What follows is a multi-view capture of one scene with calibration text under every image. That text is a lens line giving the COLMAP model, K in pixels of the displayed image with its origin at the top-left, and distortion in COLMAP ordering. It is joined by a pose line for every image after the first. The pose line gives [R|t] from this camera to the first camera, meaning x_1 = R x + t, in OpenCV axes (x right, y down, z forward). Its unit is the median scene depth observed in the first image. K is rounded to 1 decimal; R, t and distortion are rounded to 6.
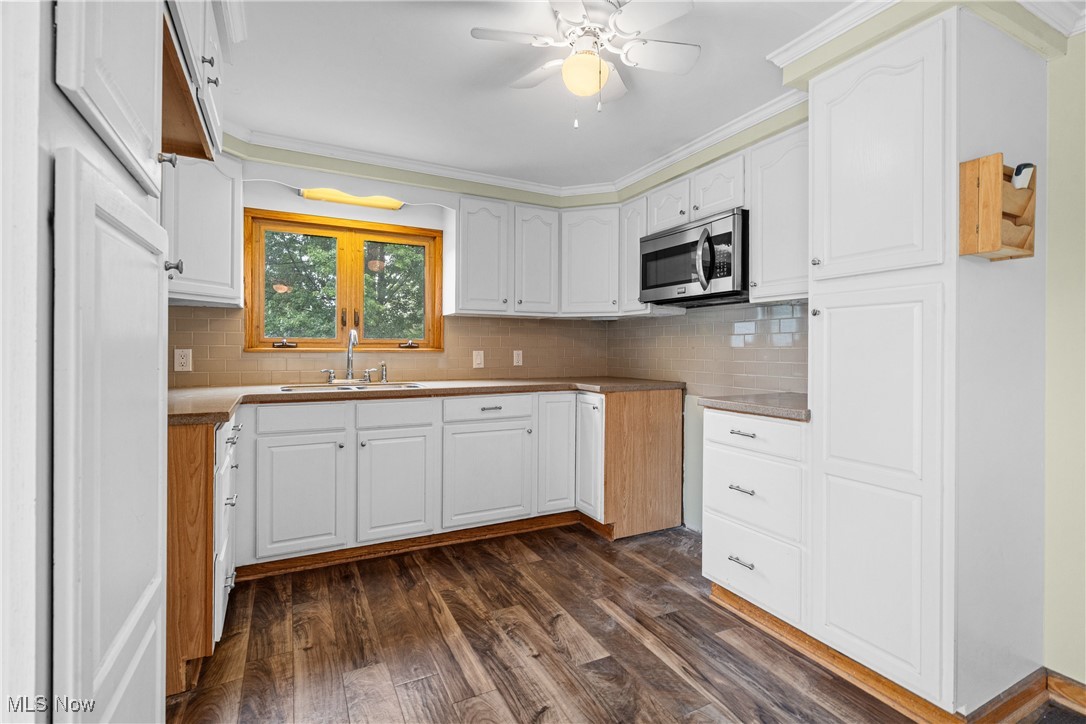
lens RADIAL K [[500.6, 0, 542.9], [0, 500.6, 347.1], [0, 0, 1]] dist [-0.002219, 0.000300]
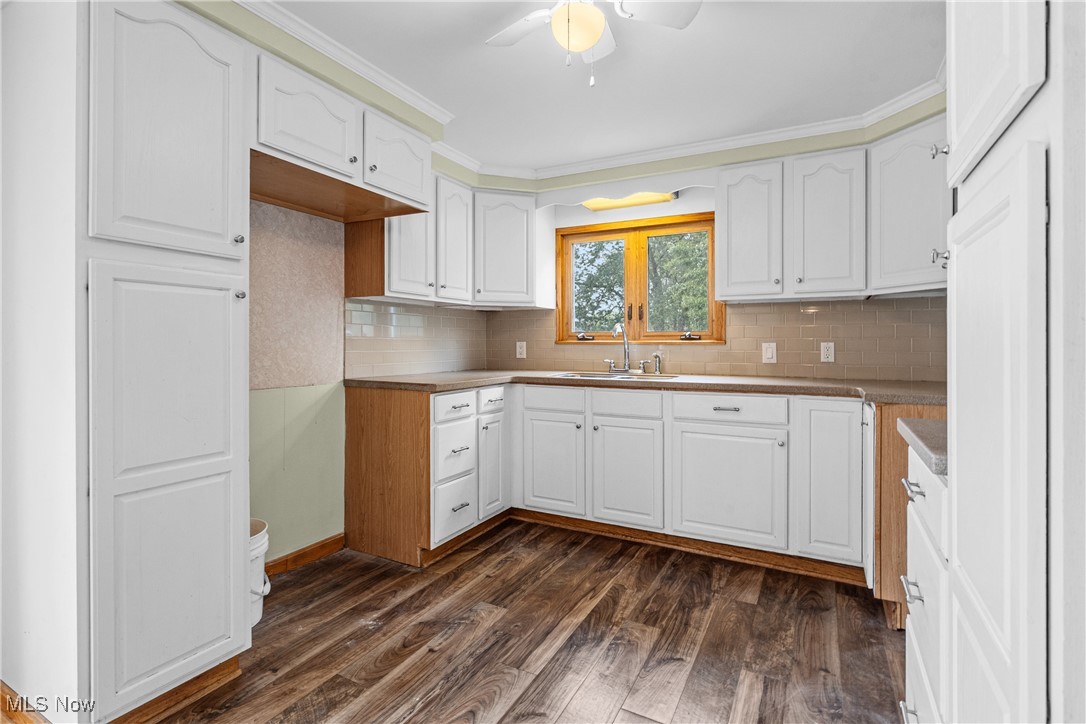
lens RADIAL K [[511.8, 0, 545.1], [0, 511.8, 341.8], [0, 0, 1]] dist [-0.000924, 0.000507]
pose [[0.575336, -0.005581, -0.817898, 0.487604], [0.005176, 0.999982, -0.003183, 0.009275], [0.817901, -0.002402, 0.575354, 0.268292]]
